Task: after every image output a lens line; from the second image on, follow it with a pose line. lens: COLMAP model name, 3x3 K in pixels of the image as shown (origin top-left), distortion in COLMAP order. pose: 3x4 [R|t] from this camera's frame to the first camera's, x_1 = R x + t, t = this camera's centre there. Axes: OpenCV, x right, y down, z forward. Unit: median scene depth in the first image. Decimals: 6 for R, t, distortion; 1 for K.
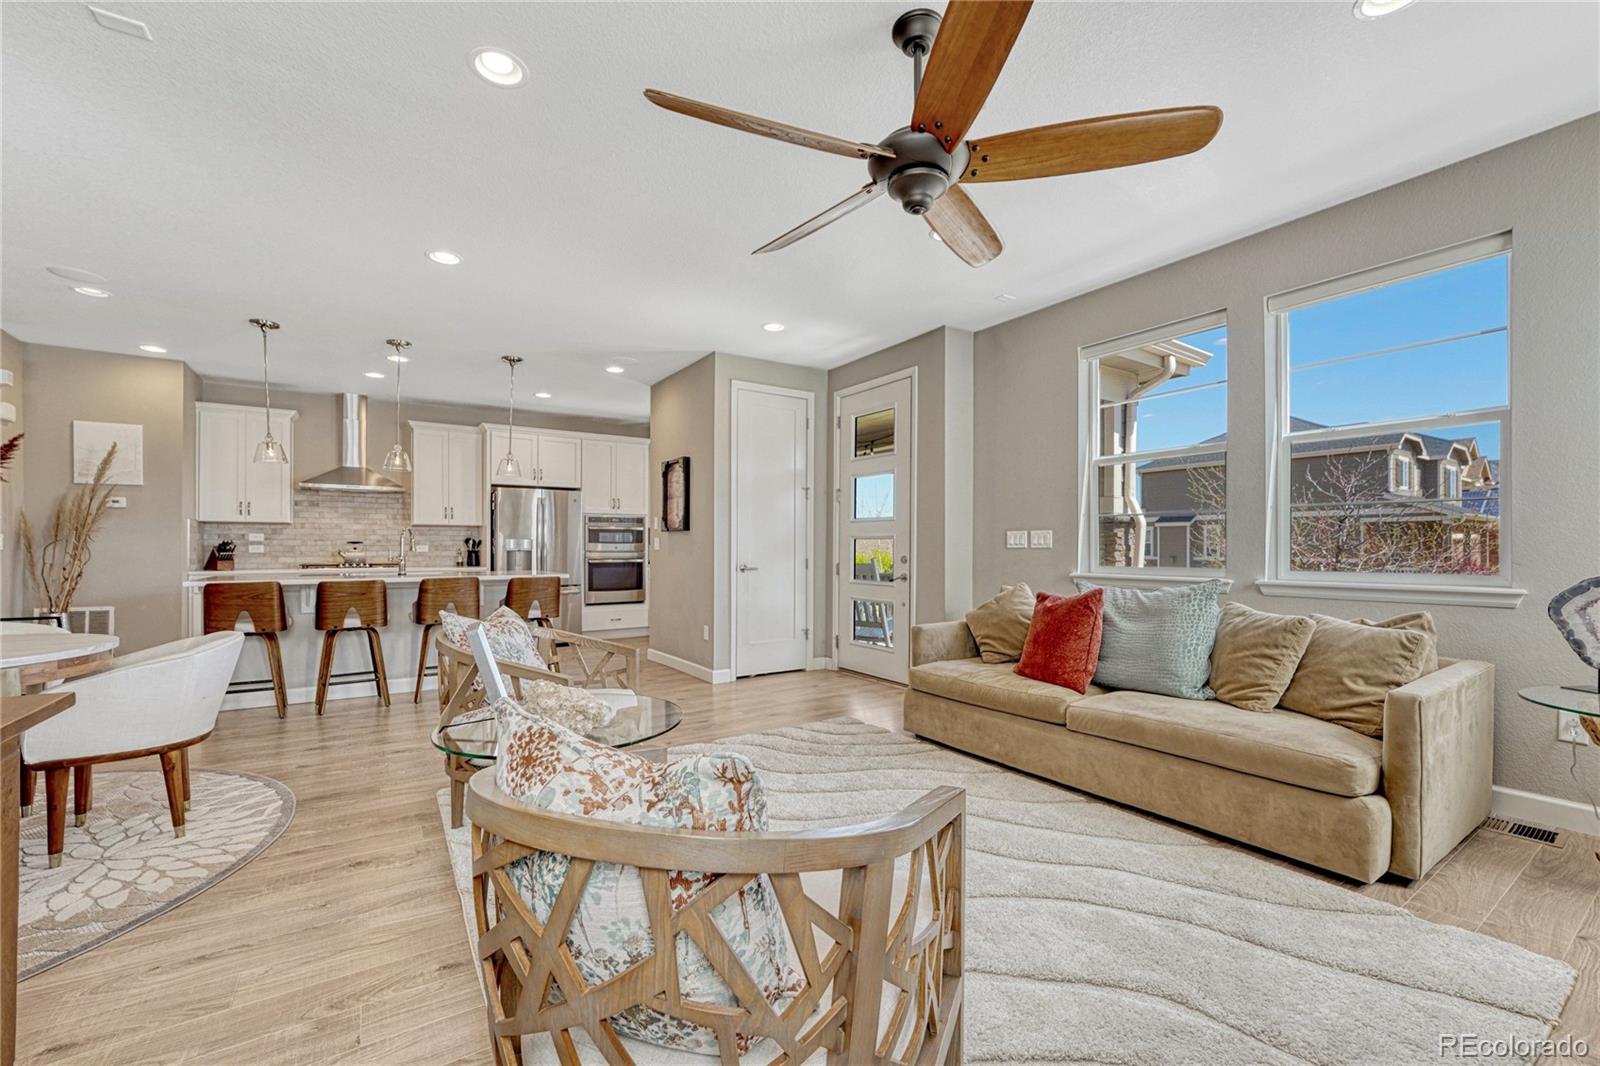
lens RADIAL K [[652.3, 0, 794.2], [0, 652.3, 550.3], [0, 0, 1]] dist [-0.007830, 0.000203]
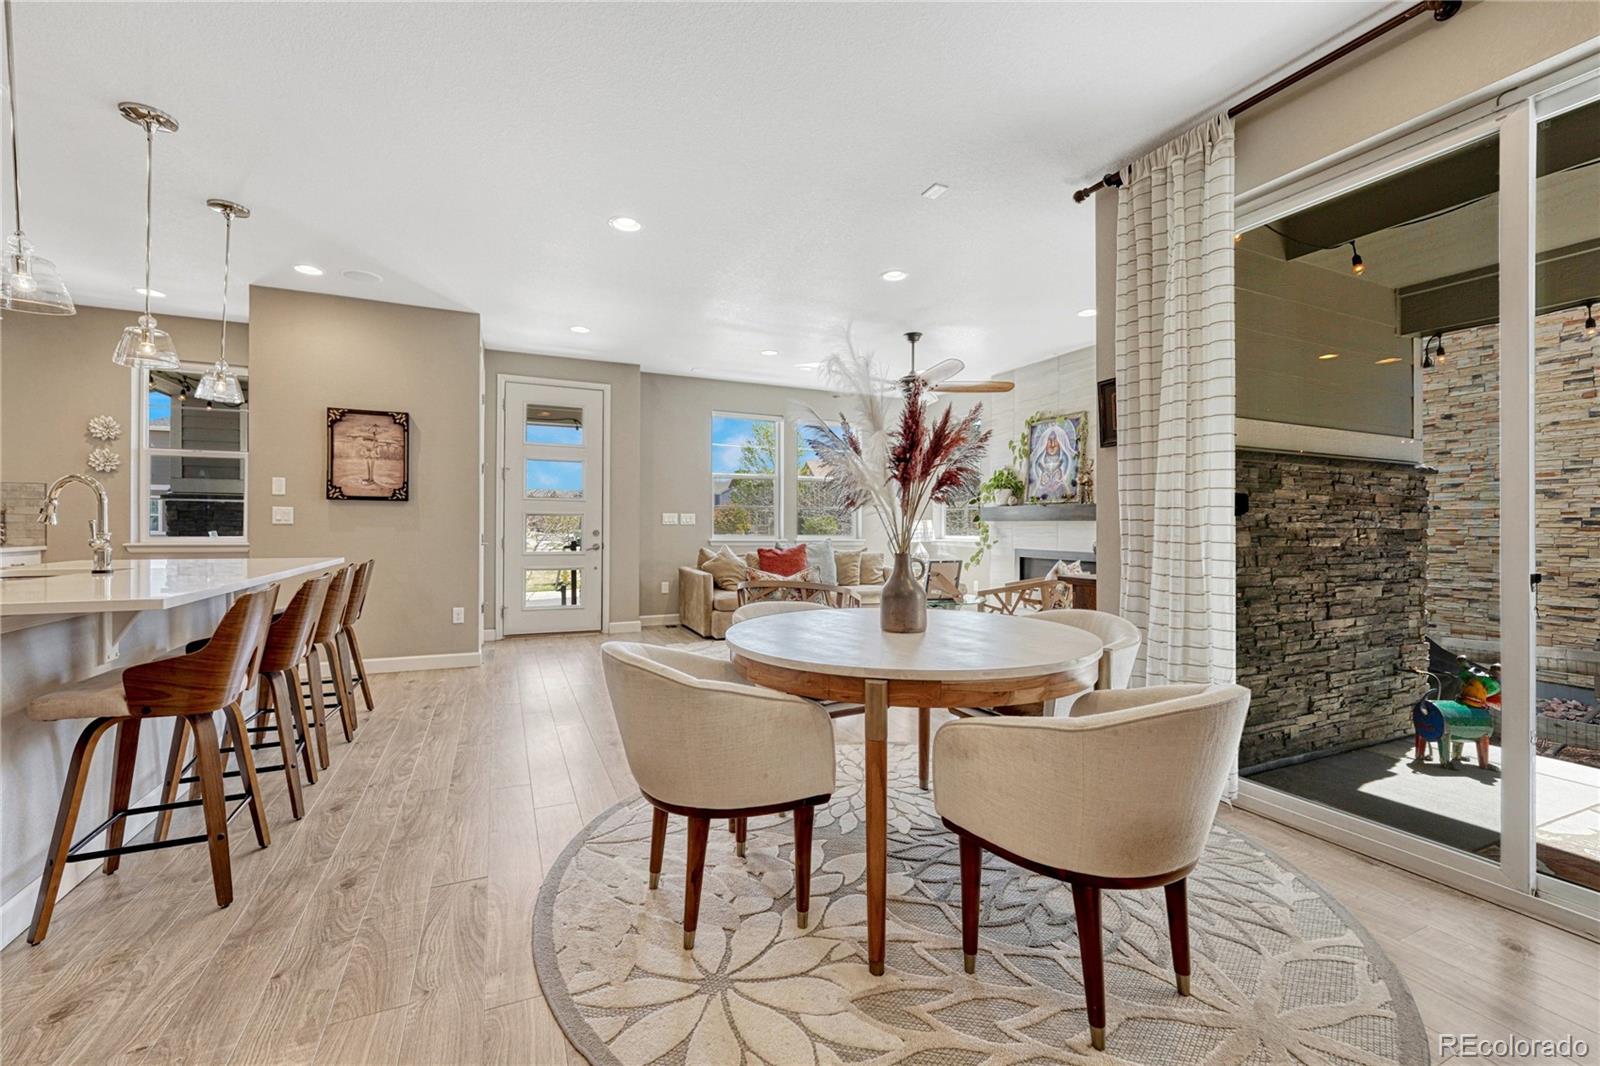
lens RADIAL K [[647.4, 0, 793.8], [0, 647.4, 526.6], [0, 0, 1]] dist [-0.015786, 0.003931]
pose [[0.153623, 0.000659, 0.988129, -0.802854], [-0.003701, 0.999993, -0.000092, 0.000845], [-0.988123, -0.003643, 0.153624, 0.333395]]
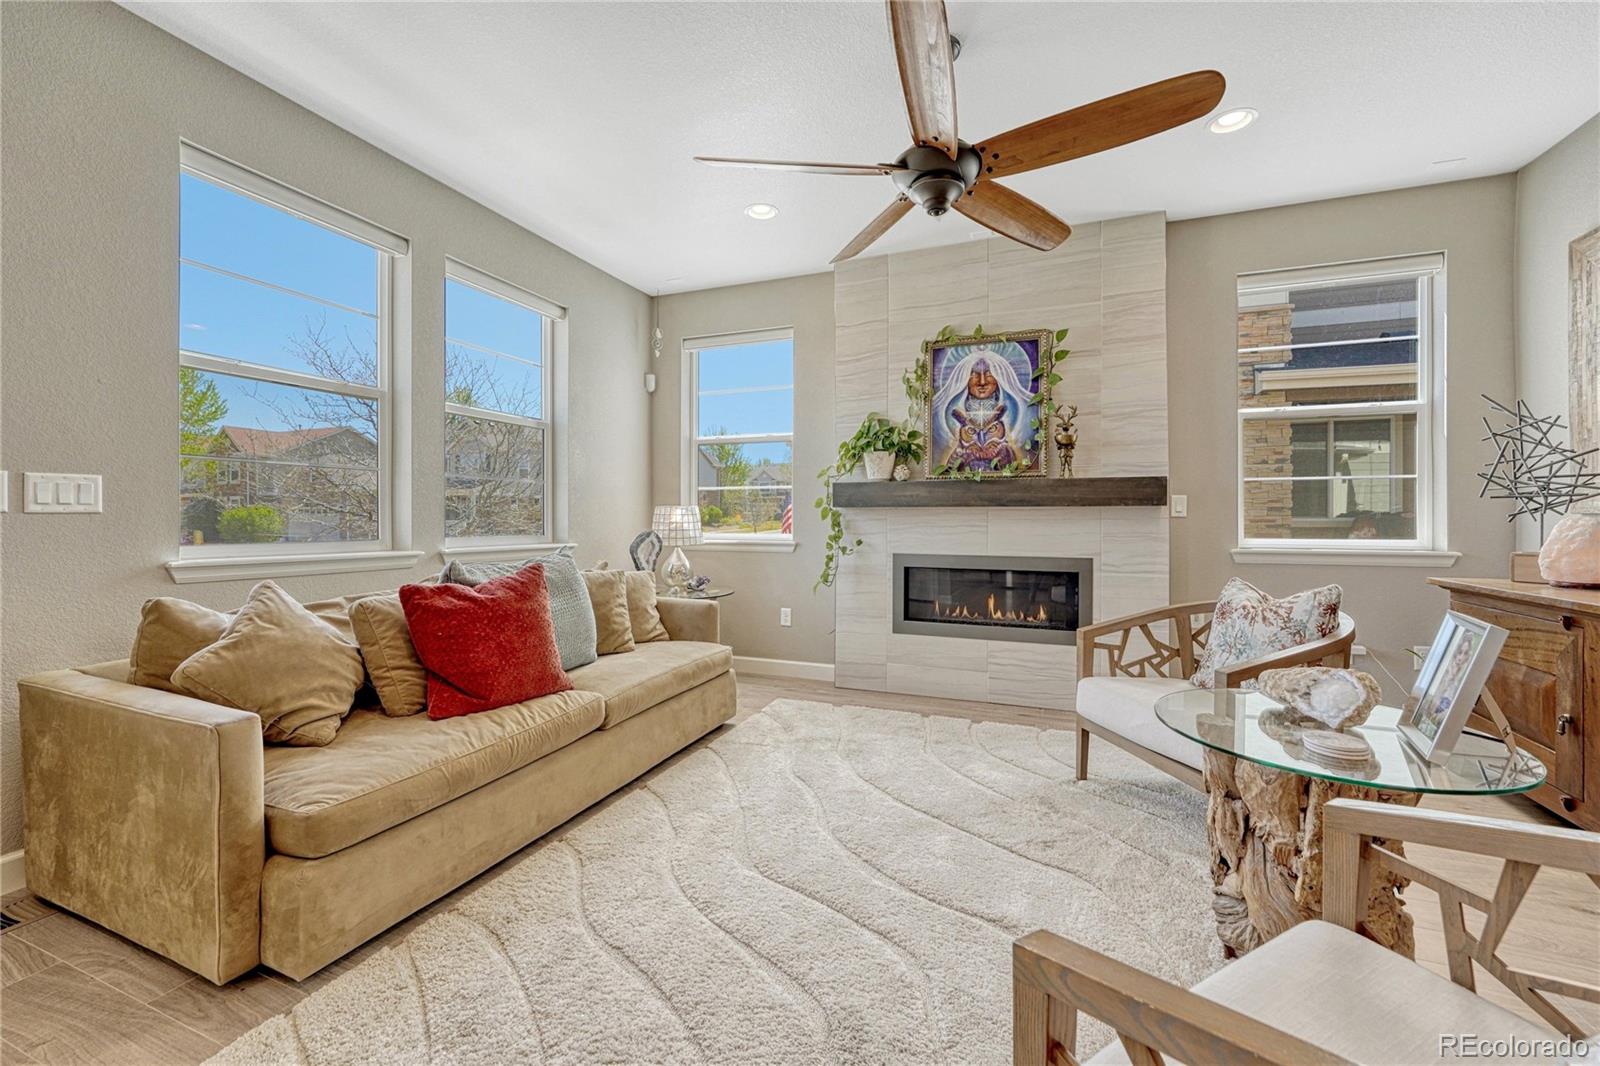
lens RADIAL K [[646.7, 0, 794.9], [0, 646.7, 518.1], [0, 0, 1]] dist [-0.008562, 0.000272]
pose [[-0.570931, 0.001195, 0.820997, -0.182222], [0.001703, 0.999999, -0.000271, 0.000977], [-0.820996, 0.001244, -0.570932, 0.571817]]
